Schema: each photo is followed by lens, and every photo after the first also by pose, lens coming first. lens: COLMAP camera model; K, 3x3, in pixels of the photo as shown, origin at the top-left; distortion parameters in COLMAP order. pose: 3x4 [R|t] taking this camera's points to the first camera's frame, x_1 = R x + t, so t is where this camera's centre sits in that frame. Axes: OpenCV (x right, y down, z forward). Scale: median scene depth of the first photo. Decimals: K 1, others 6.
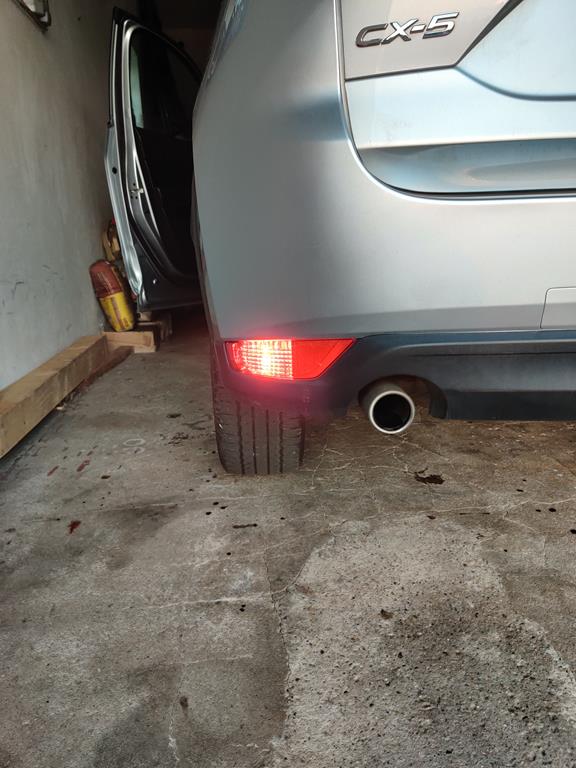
lens RADIAL K [[607.7, 0, 287.7], [0, 607.7, 385.8], [0, 0, 1]] dist [0.009193, 0.000326]
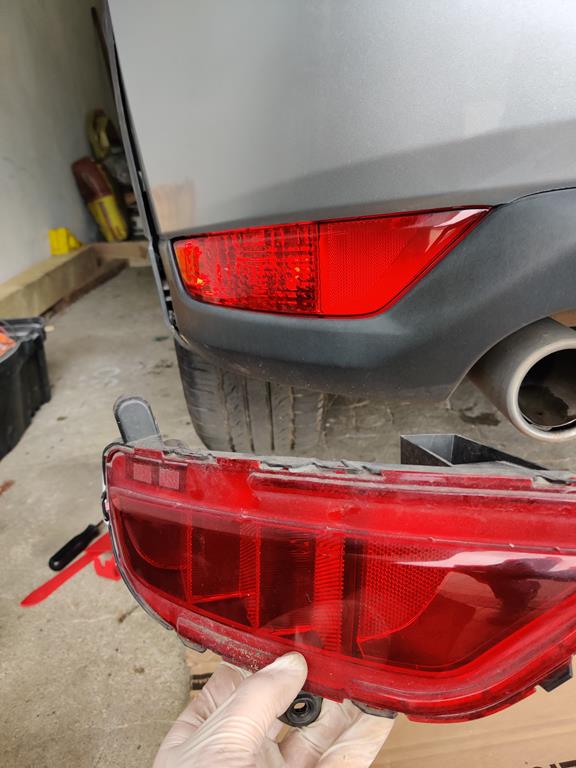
lens RADIAL K [[607.7, 0, 289.5], [0, 607.7, 382.9], [0, 0, 1]] dist [0.009193, 0.000326]
pose [[0.998718, -0.013509, -0.048776, 0.030097], [0.019637, 0.991651, 0.127443, 0.008284], [0.046647, -0.128238, 0.990646, 0.209232]]
